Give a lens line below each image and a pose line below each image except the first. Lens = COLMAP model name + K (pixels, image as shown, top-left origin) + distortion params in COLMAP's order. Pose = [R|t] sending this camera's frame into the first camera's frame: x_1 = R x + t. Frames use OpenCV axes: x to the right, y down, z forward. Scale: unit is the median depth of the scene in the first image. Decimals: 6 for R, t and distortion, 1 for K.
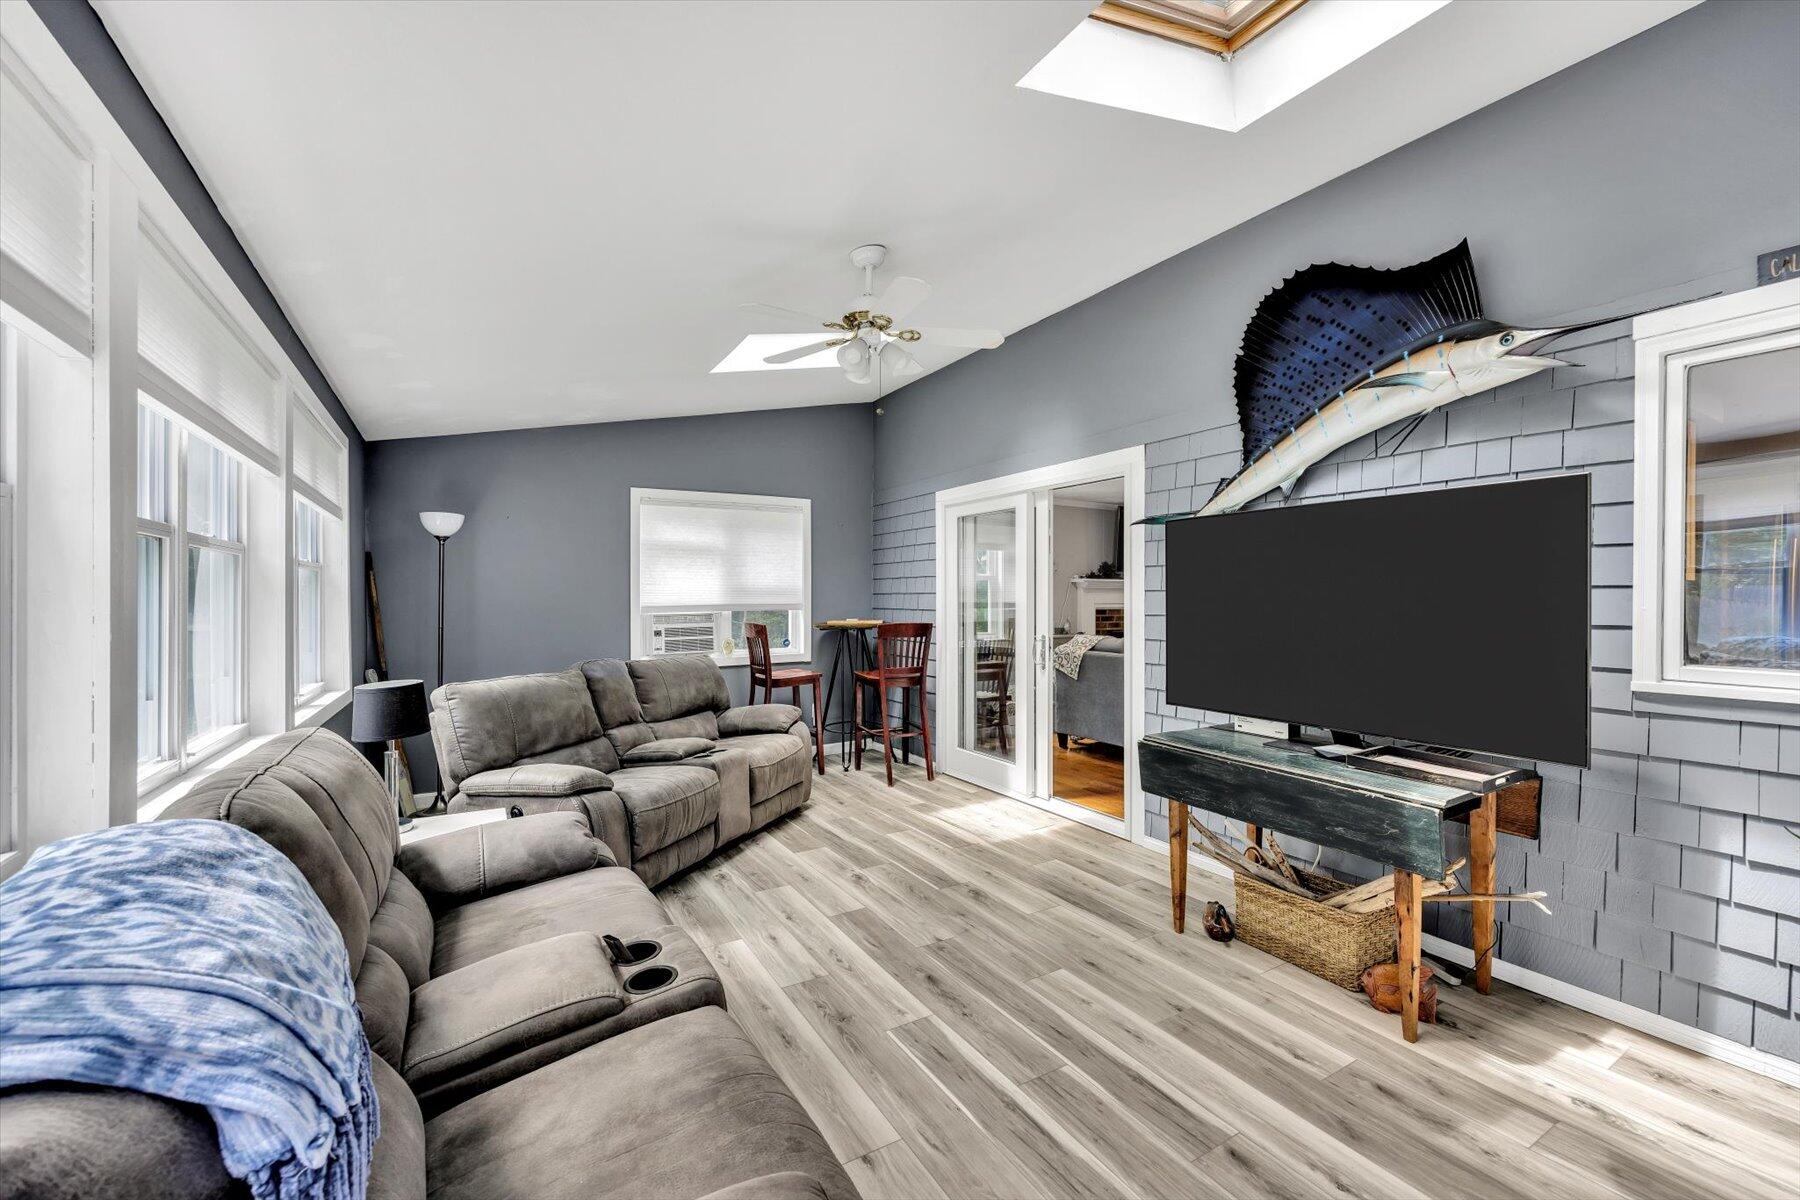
lens RADIAL K [[741.9, 0, 900.0], [0, 741.9, 600.0], [0, 0, 1]] dist [-0.000385, 0.000039]
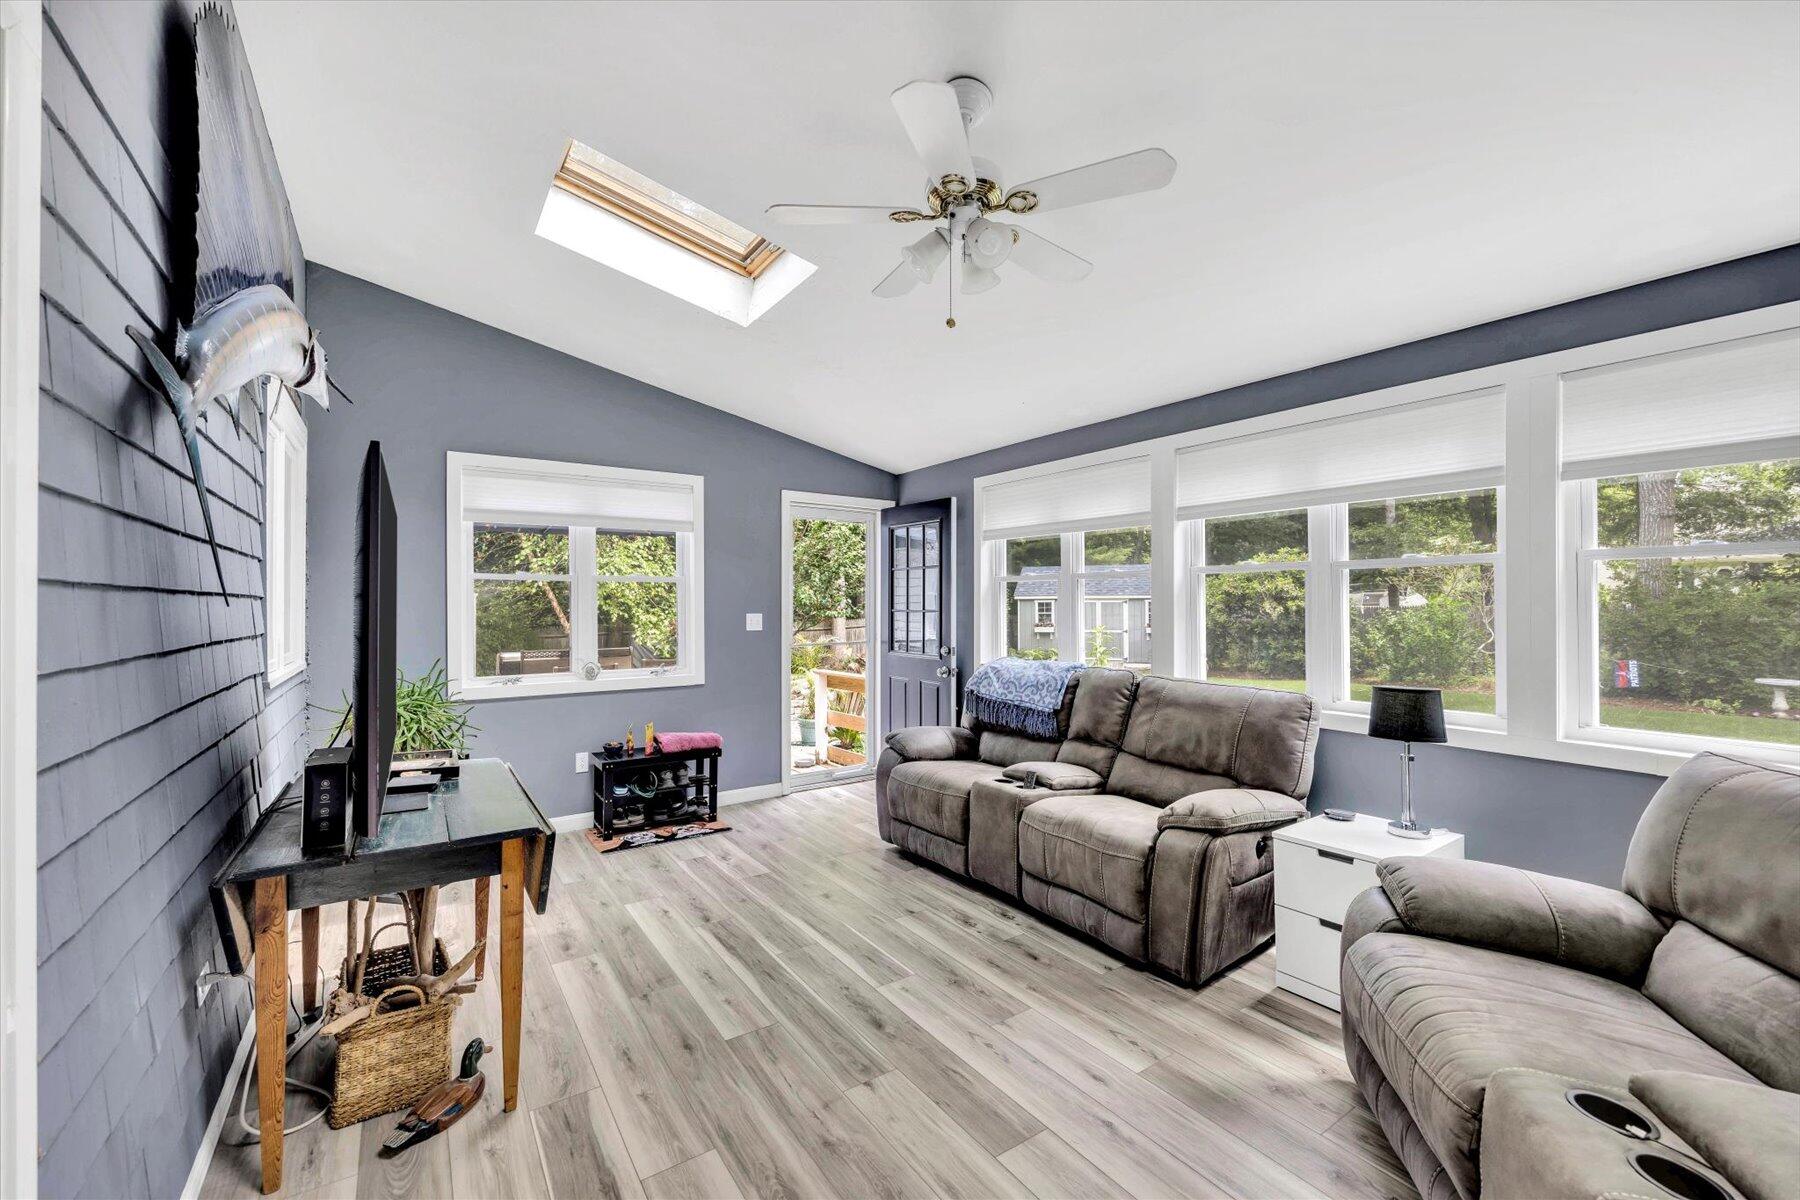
lens RADIAL K [[724.7, 0, 910.3], [0, 724.7, 603.3], [0, 0, 1]] dist [-0.001171, -0.000038]
pose [[-0.995645, 0.008717, -0.092815, 0.045236], [0.008598, 0.999962, 0.001685, -0.005544], [0.092826, 0.000880, -0.995682, 1.059544]]
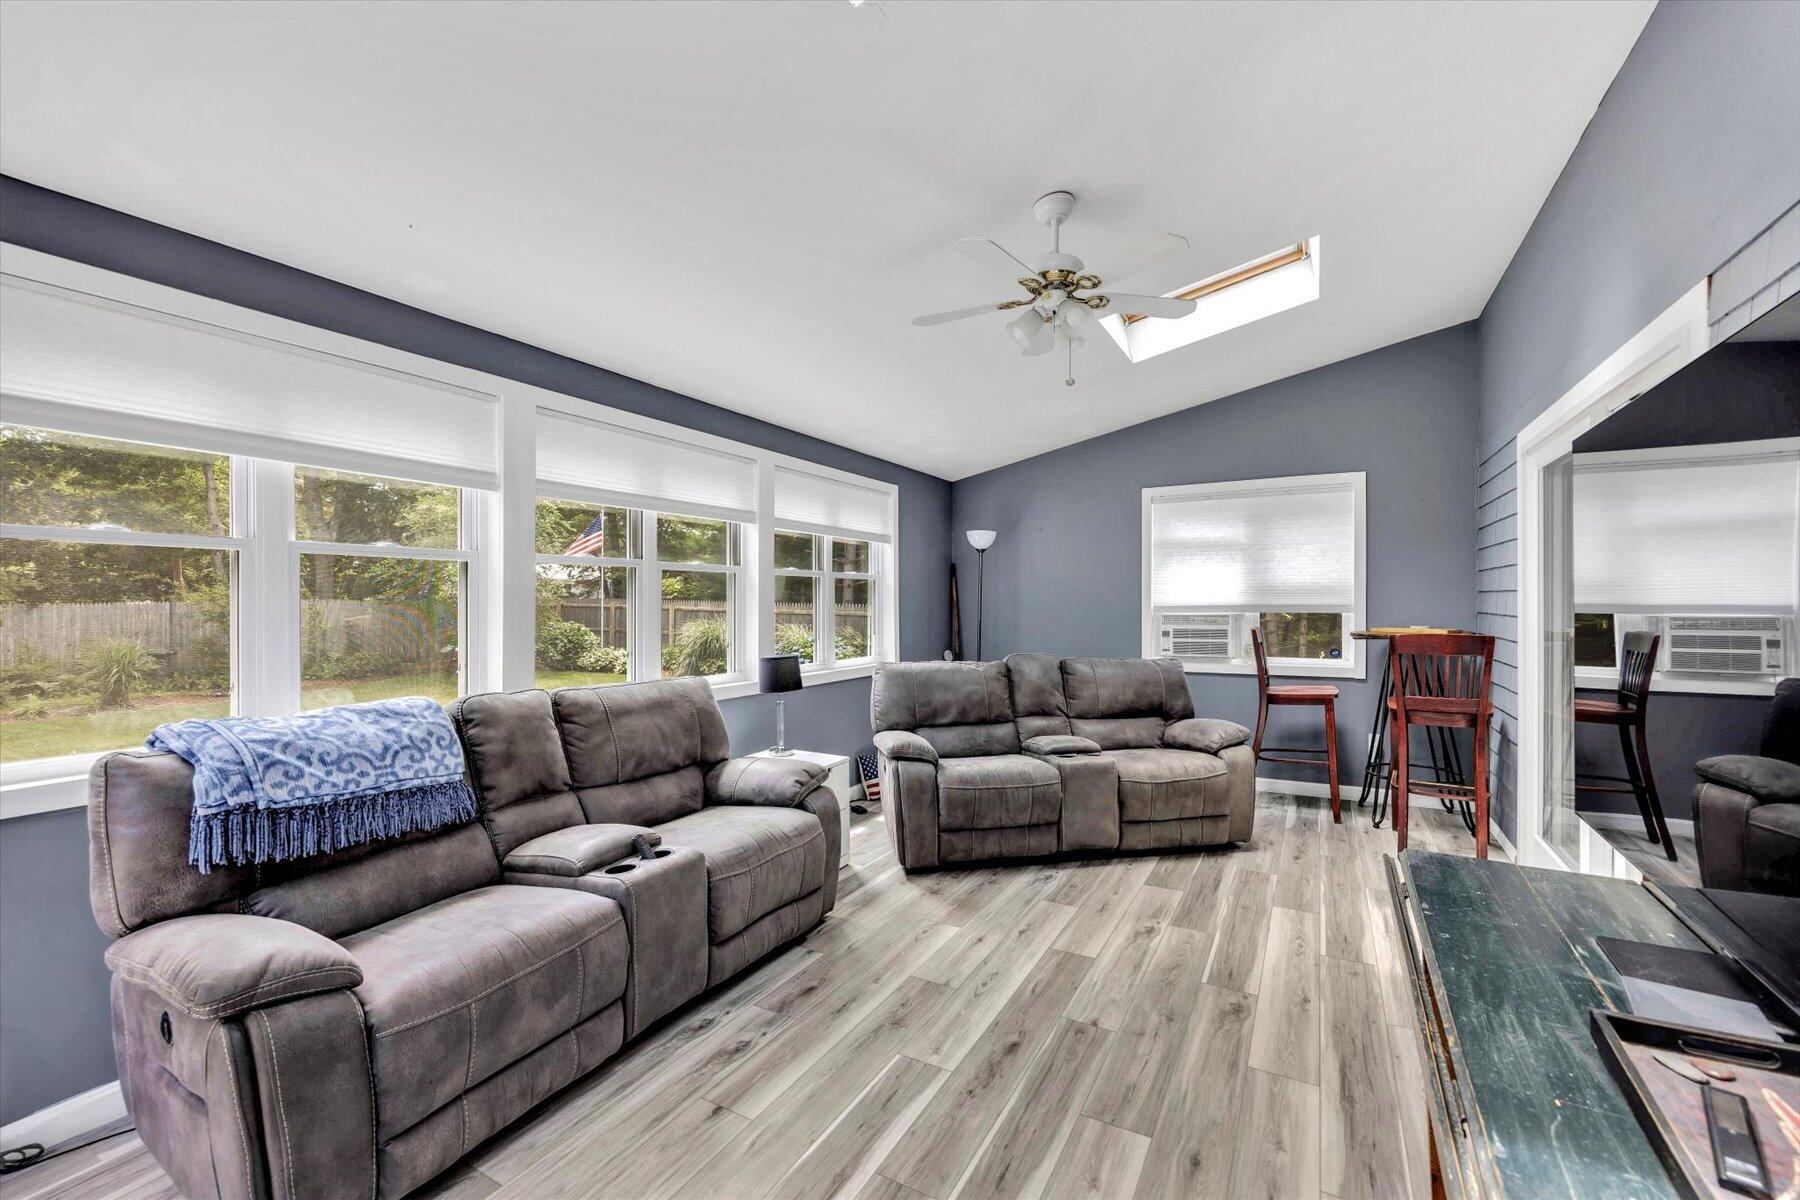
lens RADIAL K [[724.7, 0, 910.3], [0, 724.7, 603.3], [0, 0, 1]] dist [-0.001171, -0.000038]
pose [[0.512045, 0.007725, -0.858924, 0.387278], [-0.001818, 0.999967, 0.007910, -0.002768], [0.858957, -0.002489, 0.512042, 0.265115]]
